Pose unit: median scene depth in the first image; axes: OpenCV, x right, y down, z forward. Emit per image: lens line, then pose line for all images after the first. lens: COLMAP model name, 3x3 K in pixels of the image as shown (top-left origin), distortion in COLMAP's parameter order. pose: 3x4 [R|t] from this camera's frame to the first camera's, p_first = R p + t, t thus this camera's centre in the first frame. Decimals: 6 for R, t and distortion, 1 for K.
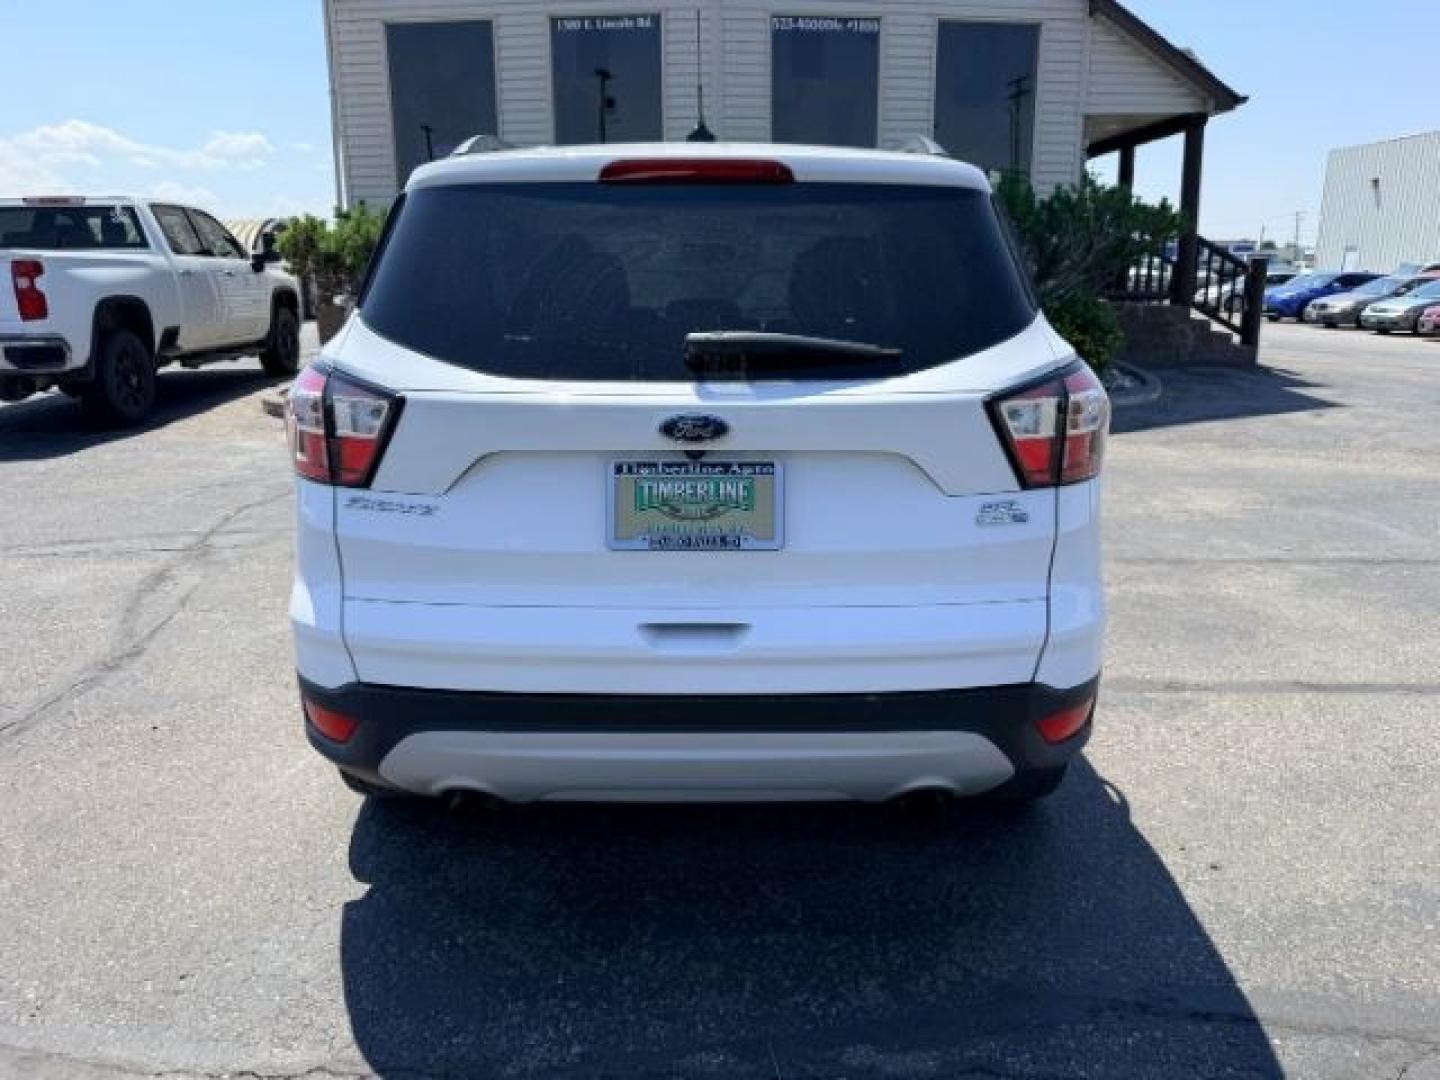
lens RADIAL K [[1032.6, 0, 722.7], [0, 1032.6, 539.3], [0, 0, 1]] dist [0.024059, -0.034935]
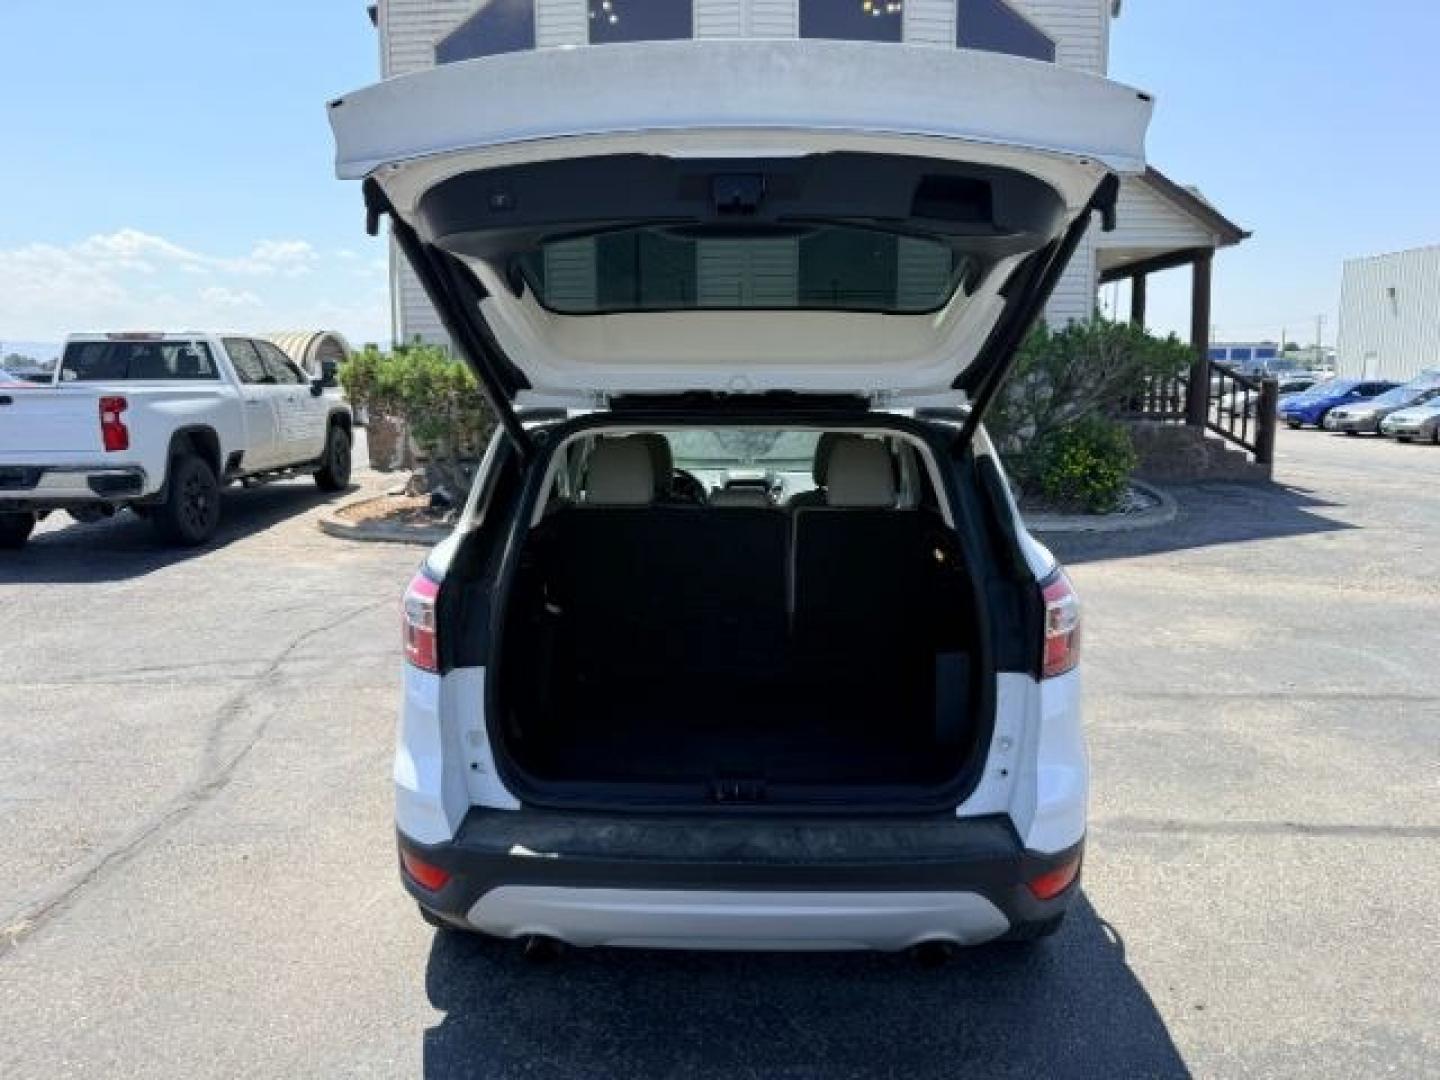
lens RADIAL K [[1032.6, 0, 724.0], [0, 1032.6, 539.0], [0, 0, 1]] dist [0.024059, -0.034935]
pose [[0.999682, 0.005035, -0.024717, -0.006859], [-0.007282, 0.995761, -0.091686, -0.053962], [0.024151, 0.091837, 0.995481, -0.113556]]
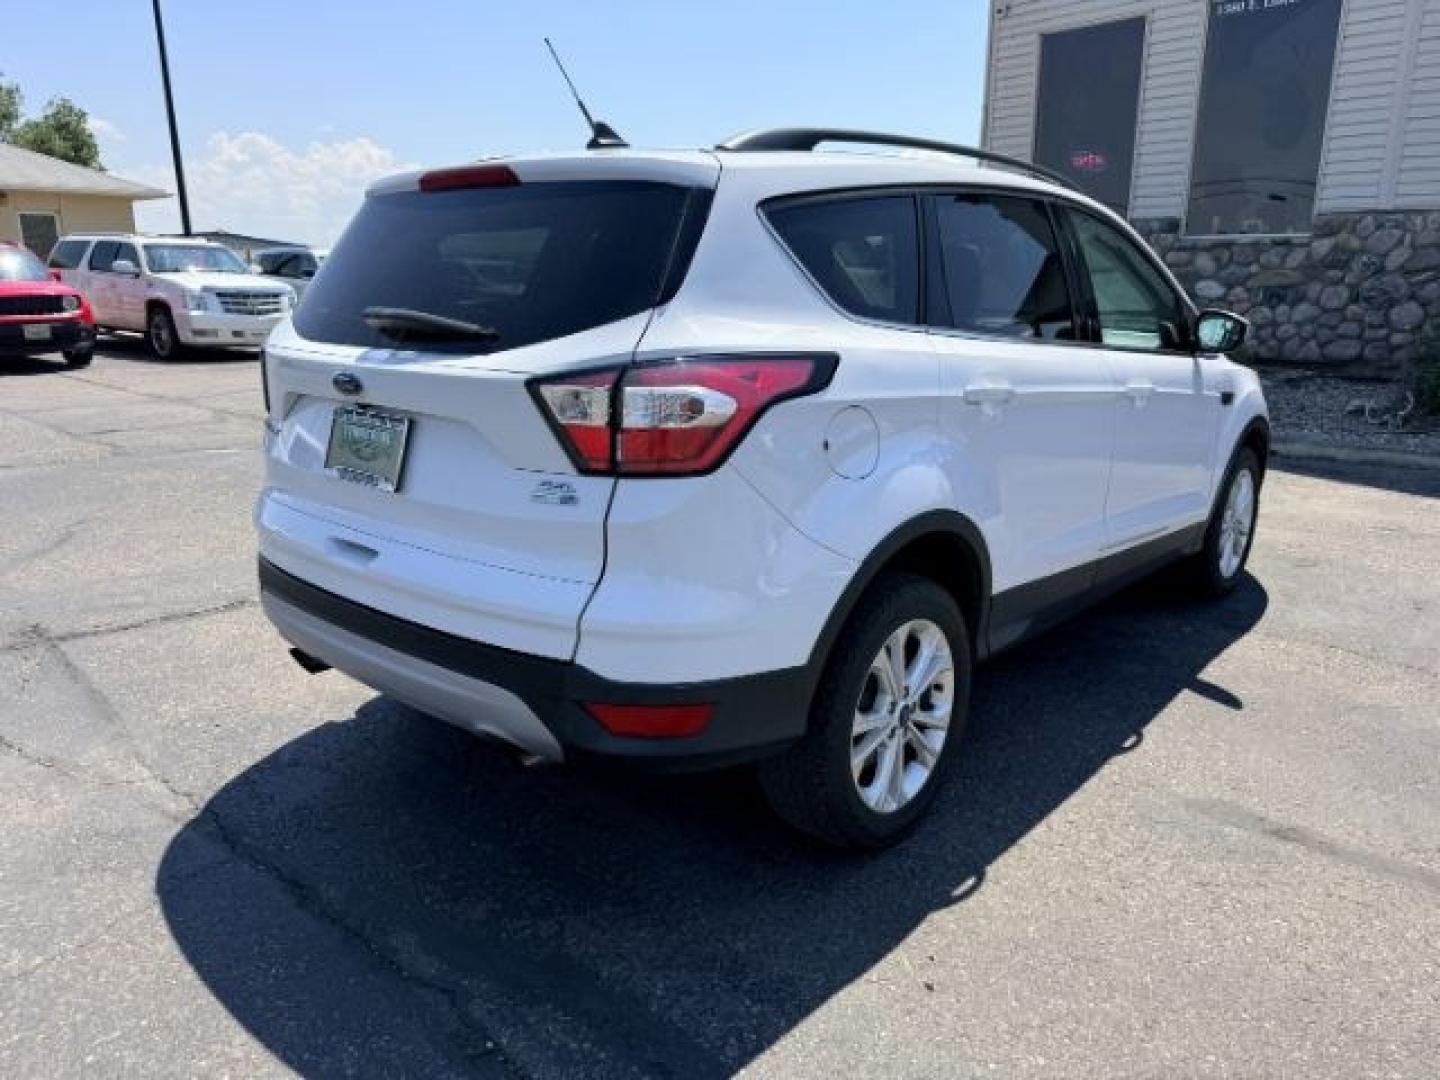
lens RADIAL K [[1032.6, 0, 717.6], [0, 1032.6, 537.0], [0, 0, 1]] dist [0.024059, -0.034935]
pose [[0.749888, 0.166160, -0.640359, 0.561884], [-0.172785, 0.983540, 0.052871, -0.033861], [0.638603, 0.070997, 0.766254, 0.163408]]
